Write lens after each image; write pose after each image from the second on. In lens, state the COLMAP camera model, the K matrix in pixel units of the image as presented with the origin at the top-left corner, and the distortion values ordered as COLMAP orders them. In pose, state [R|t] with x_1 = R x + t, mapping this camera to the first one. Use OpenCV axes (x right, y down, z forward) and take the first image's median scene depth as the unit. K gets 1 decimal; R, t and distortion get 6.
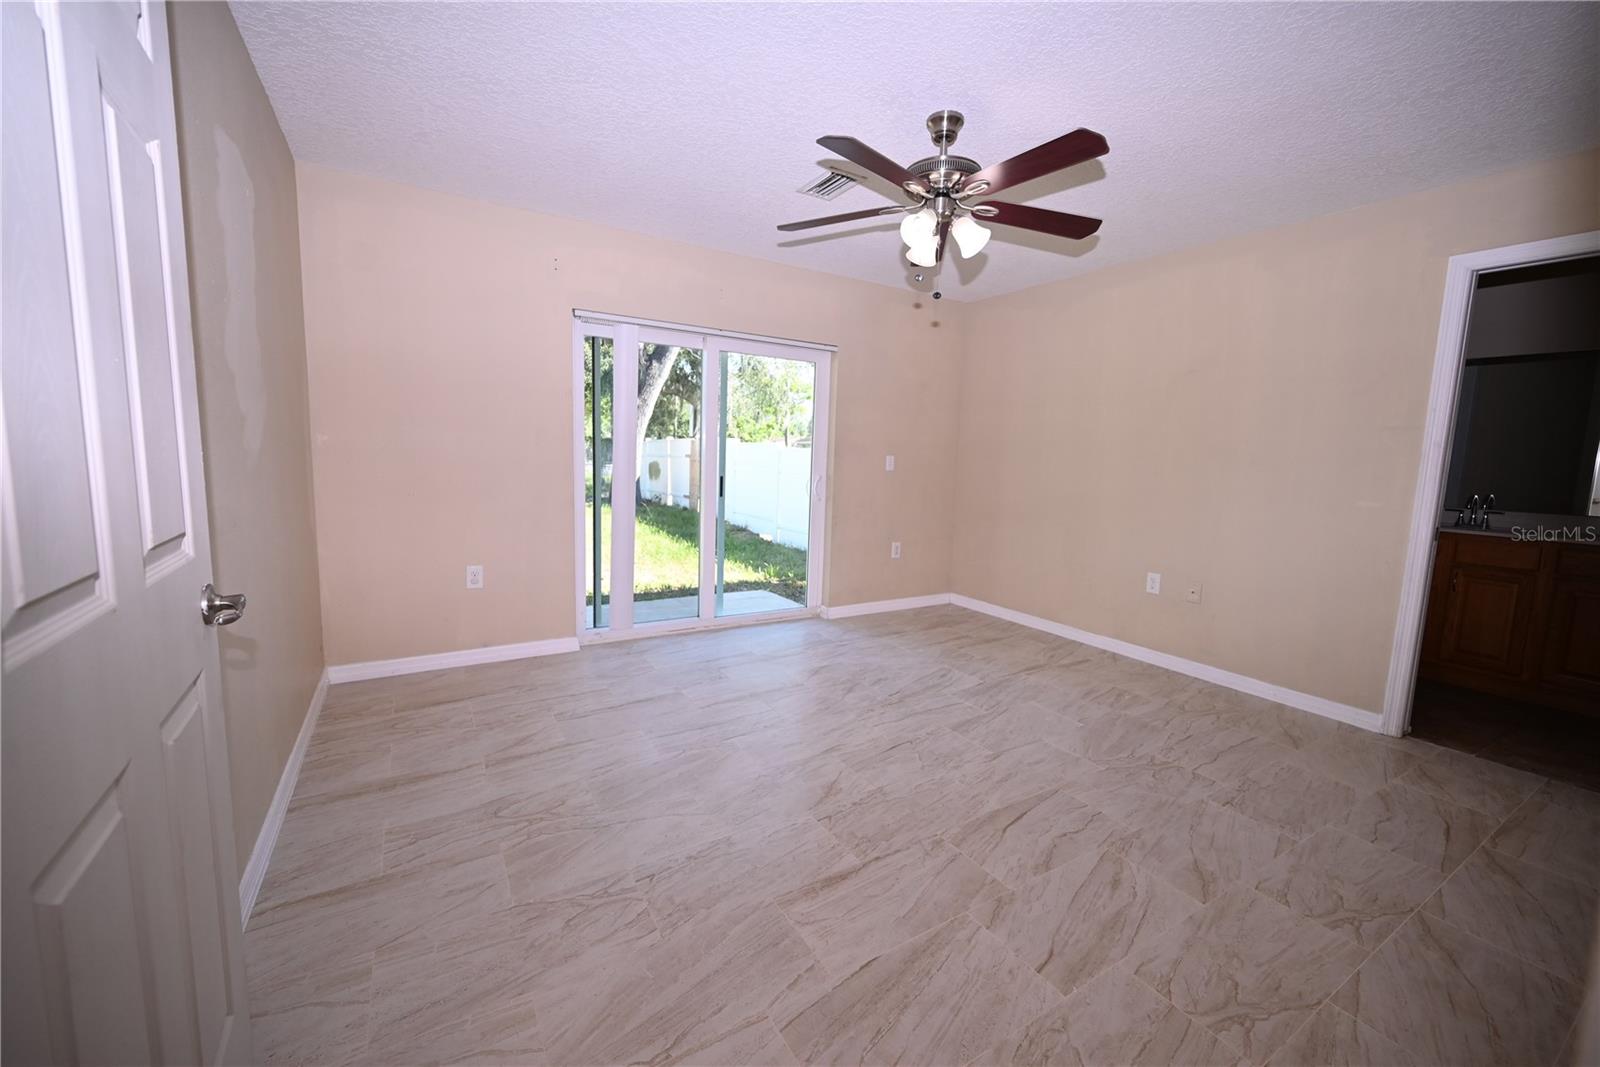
lens RADIAL K [[682.1, 0, 809.1], [0, 682.1, 557.2], [0, 0, 1]] dist [0.000052, 0.000417]
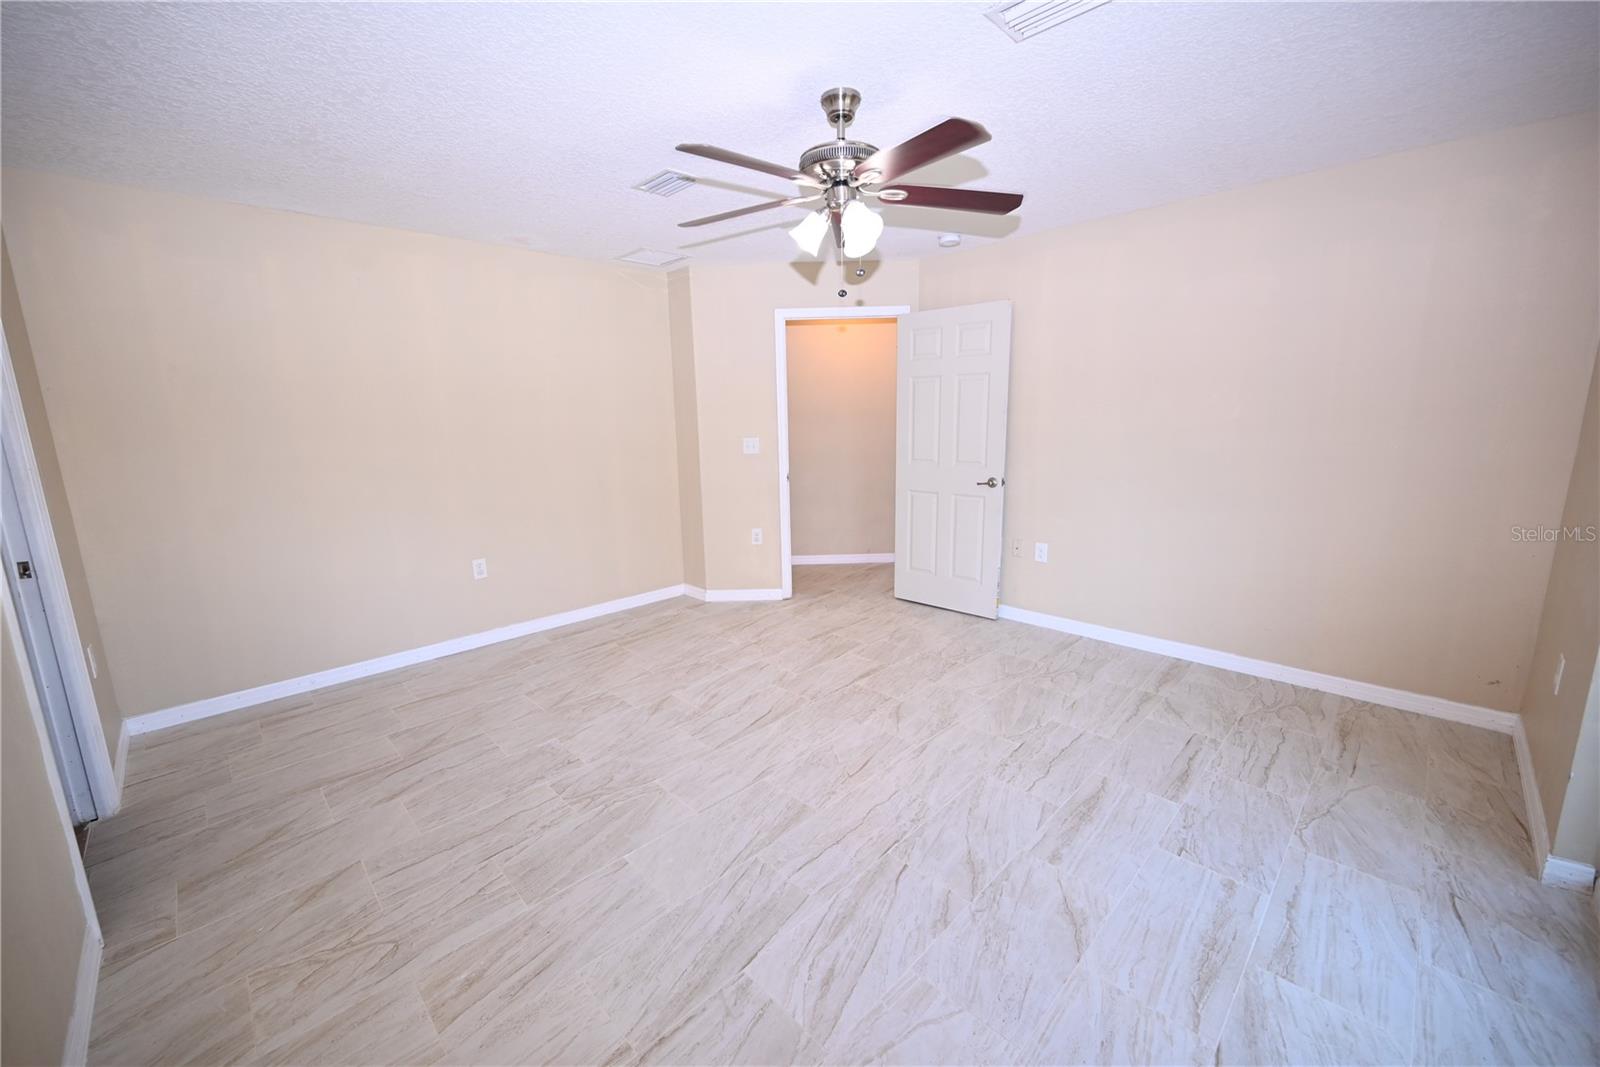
lens RADIAL K [[682.1, 0, 809.1], [0, 682.1, 557.2], [0, 0, 1]] dist [0.000052, 0.000417]
pose [[-0.976427, 0.035873, -0.212846, 0.442971], [-0.040276, 0.938494, 0.342937, -0.367928], [0.212057, 0.343426, -0.914927, 1.972935]]
